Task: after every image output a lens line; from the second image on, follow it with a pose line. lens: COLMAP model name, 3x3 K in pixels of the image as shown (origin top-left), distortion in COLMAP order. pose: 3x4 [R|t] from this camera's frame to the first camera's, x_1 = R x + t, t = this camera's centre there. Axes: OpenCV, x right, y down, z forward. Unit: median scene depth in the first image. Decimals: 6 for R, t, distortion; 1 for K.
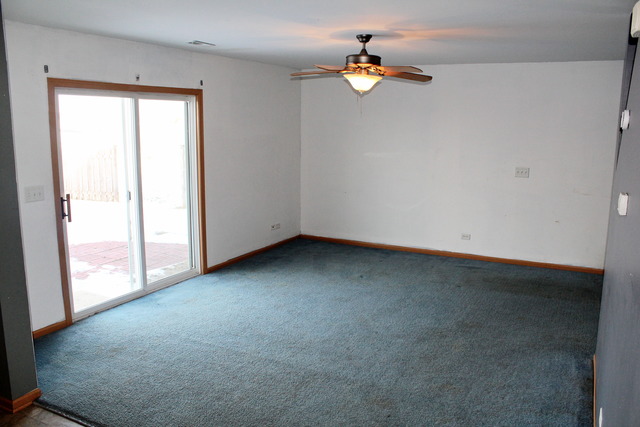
lens RADIAL K [[527.1, 0, 308.6], [0, 527.1, 212.6], [0, 0, 1]] dist [-0.093365, 0.015014]
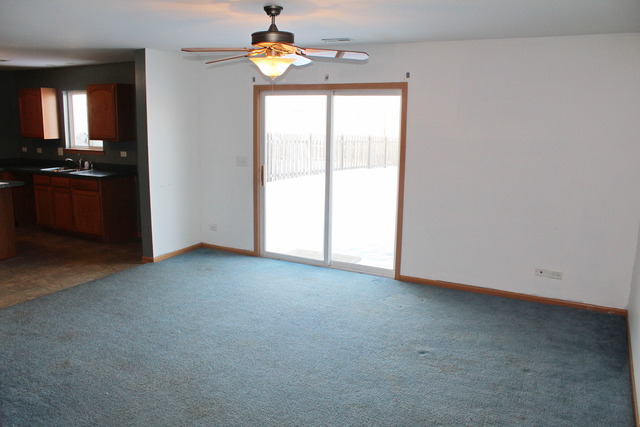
lens RADIAL K [[527.1, 0, 308.6], [0, 527.1, 212.6], [0, 0, 1]] dist [-0.093365, 0.015014]
pose [[-0.013987, 0.171779, -0.985036, 0.873903], [-0.180466, 0.968521, 0.171462, -0.162760], [0.983482, 0.180163, 0.017453, 0.998051]]
